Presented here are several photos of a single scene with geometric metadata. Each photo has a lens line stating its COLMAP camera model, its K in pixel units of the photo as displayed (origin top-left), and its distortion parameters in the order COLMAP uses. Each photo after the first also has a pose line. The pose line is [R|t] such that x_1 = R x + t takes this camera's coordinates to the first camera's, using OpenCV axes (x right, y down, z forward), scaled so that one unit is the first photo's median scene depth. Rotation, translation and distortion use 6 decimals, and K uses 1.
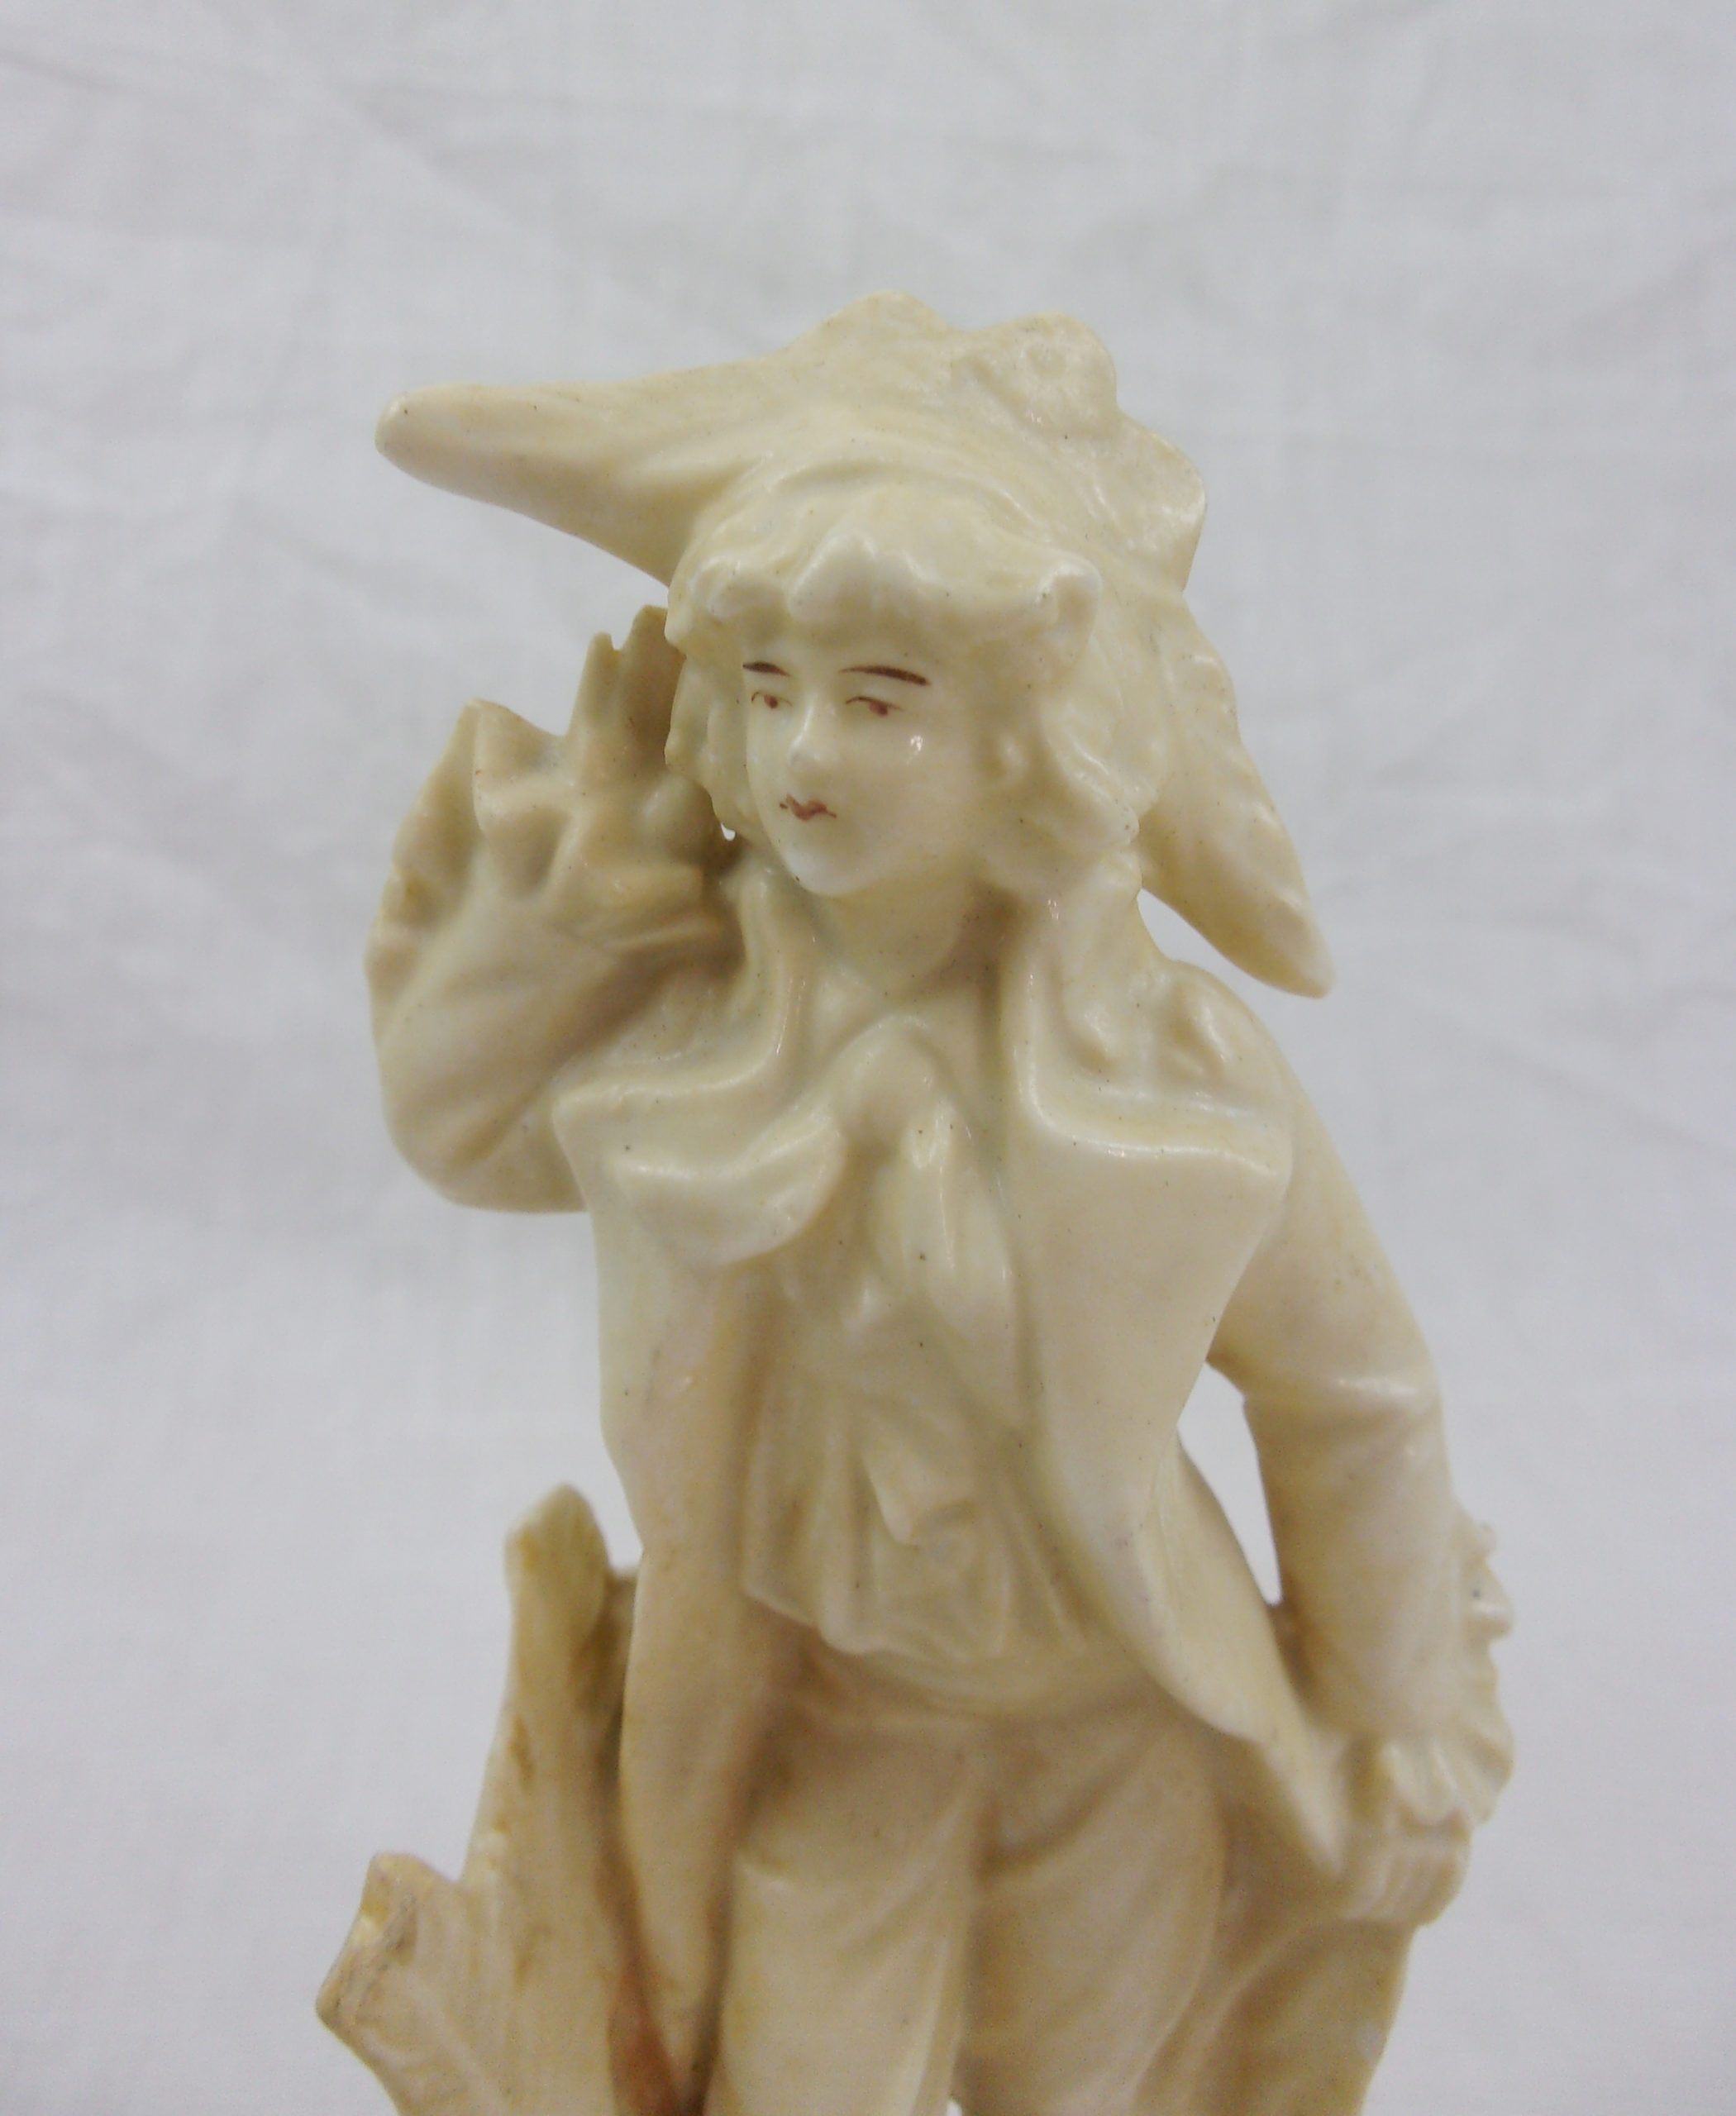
lens RADIAL K [[1864.3, 0, 872.6], [0, 1864.3, 978.1], [0, 0, 1]] dist [0.047006, -0.074283]
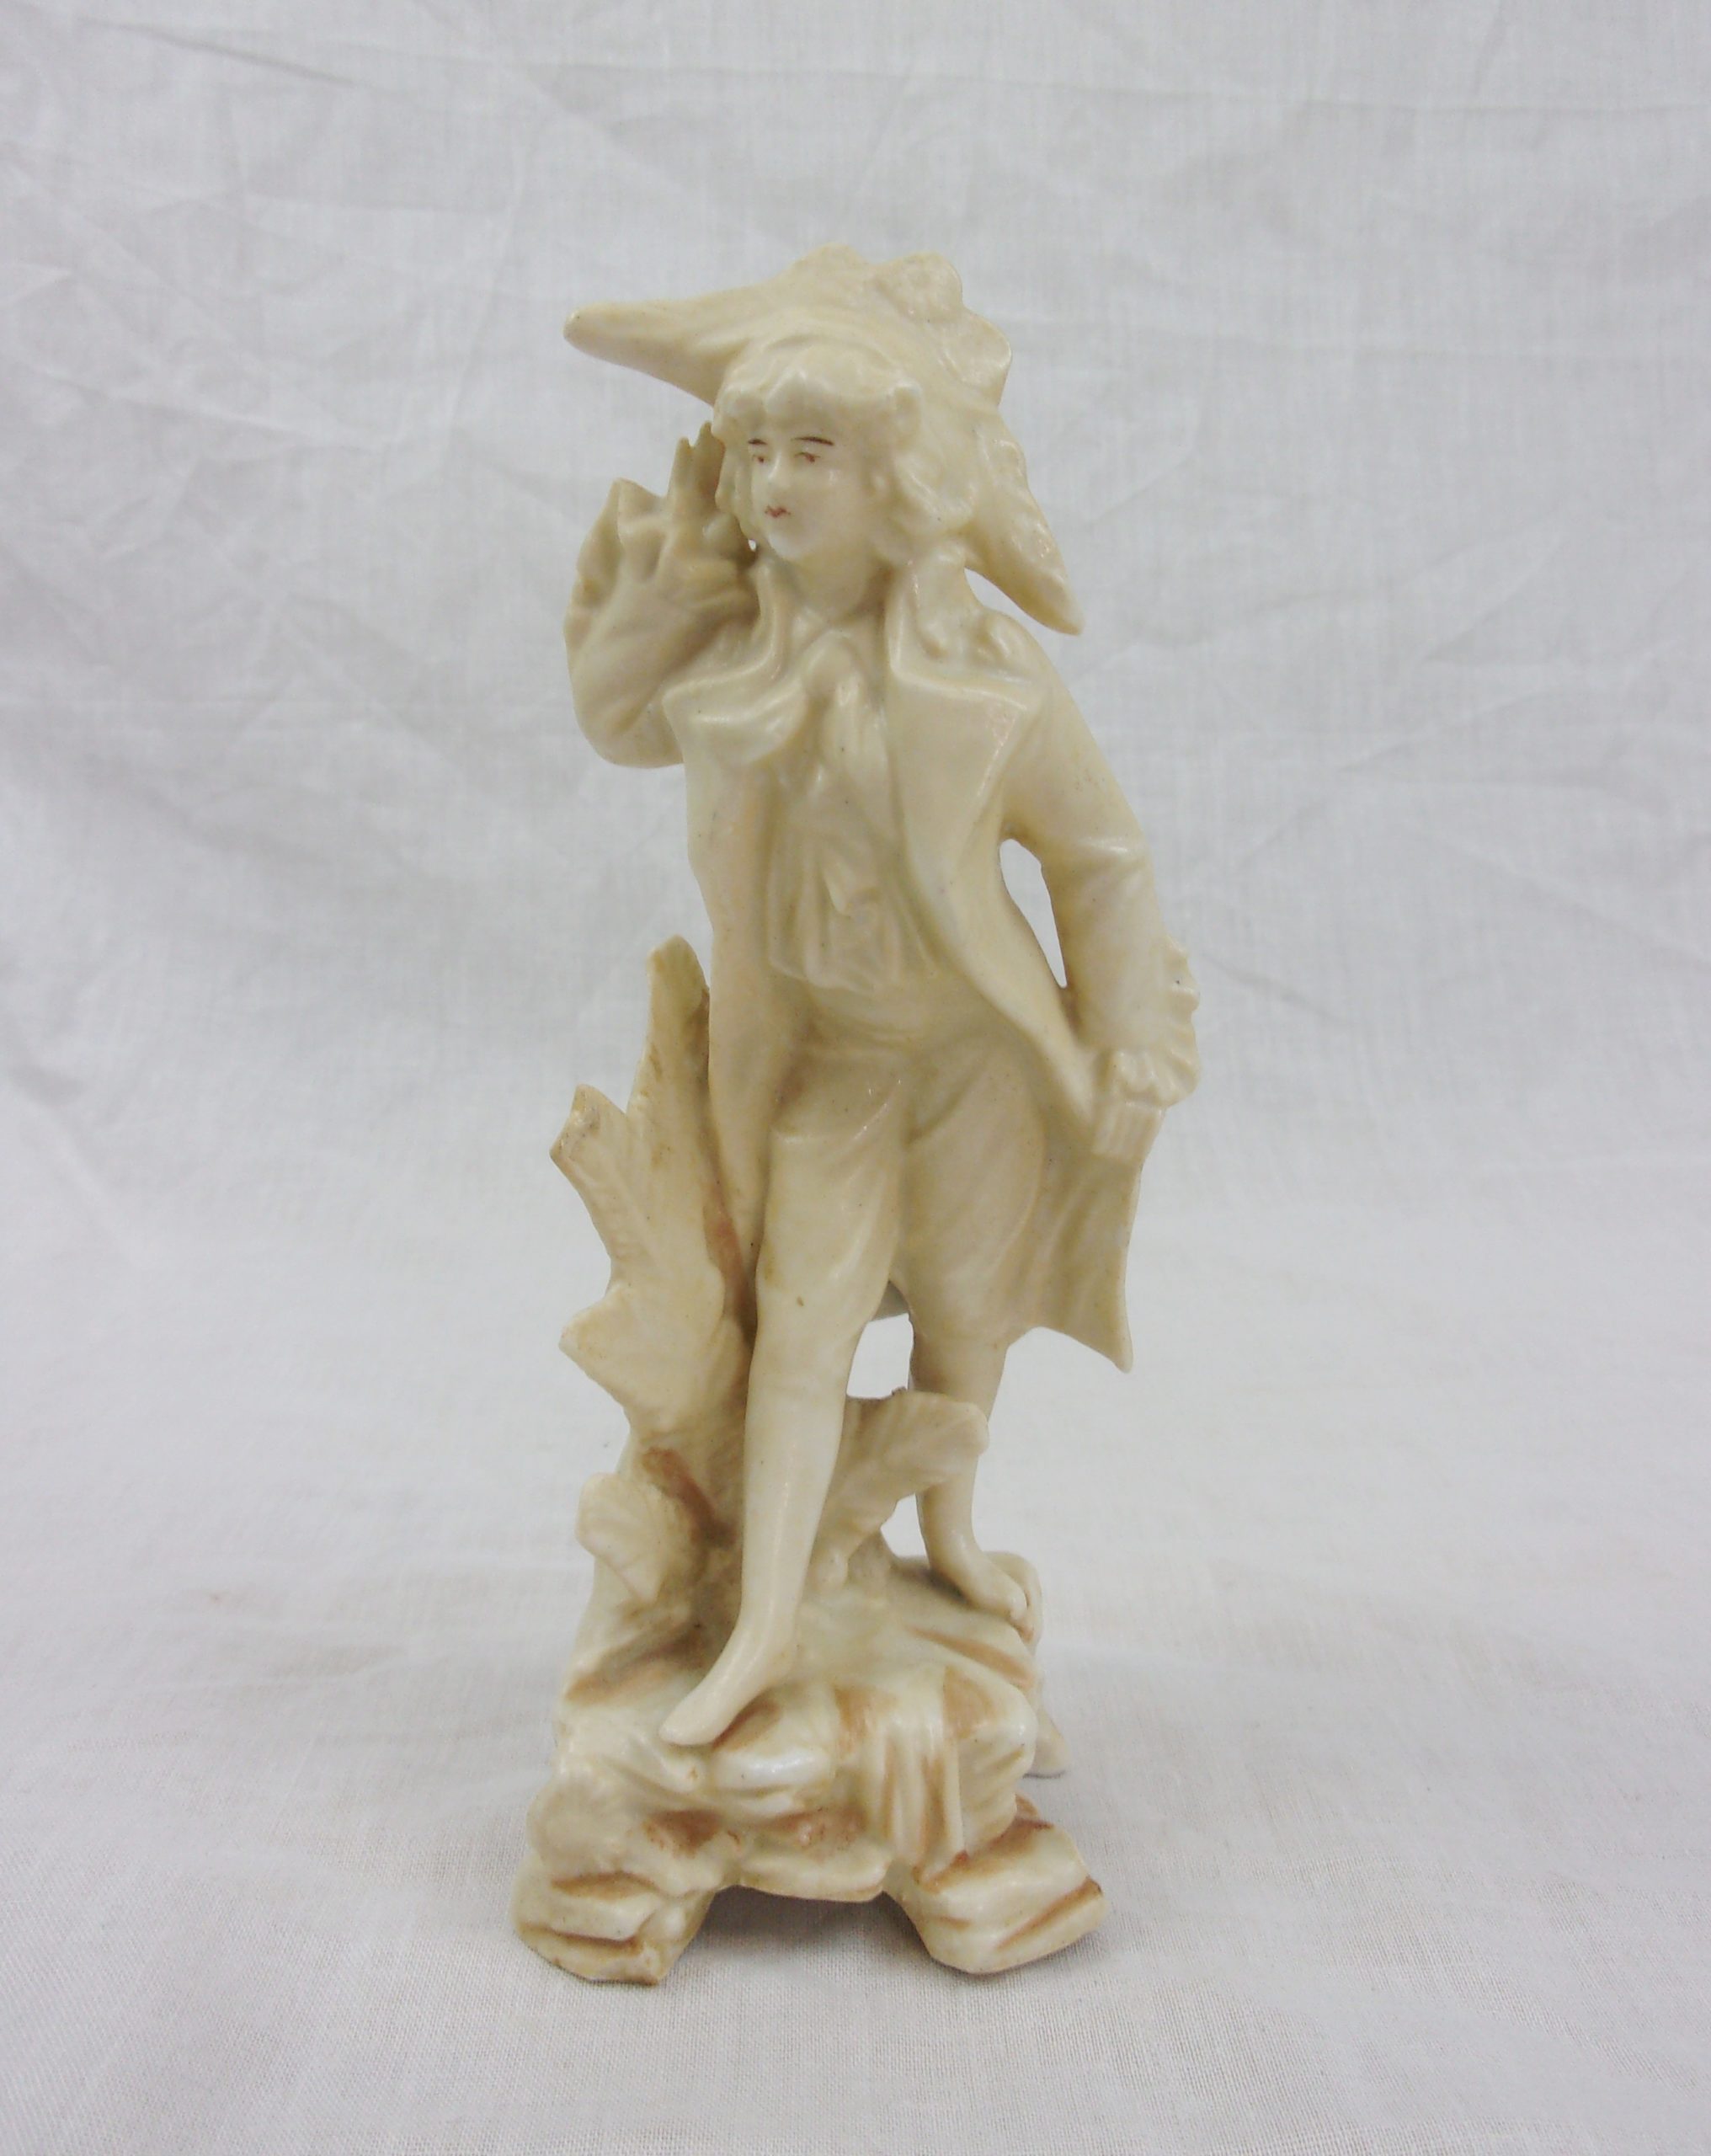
lens RADIAL K [[1851.8, 0, 886.1], [0, 1851.8, 1083.7], [0, 0, 1]] dist [0.012894, -0.007680]
pose [[0.995548, 0.002747, -0.094211, 0.231678], [0.004776, 0.996821, 0.079532, 0.310847], [0.094130, -0.079628, 0.992370, -0.869331]]
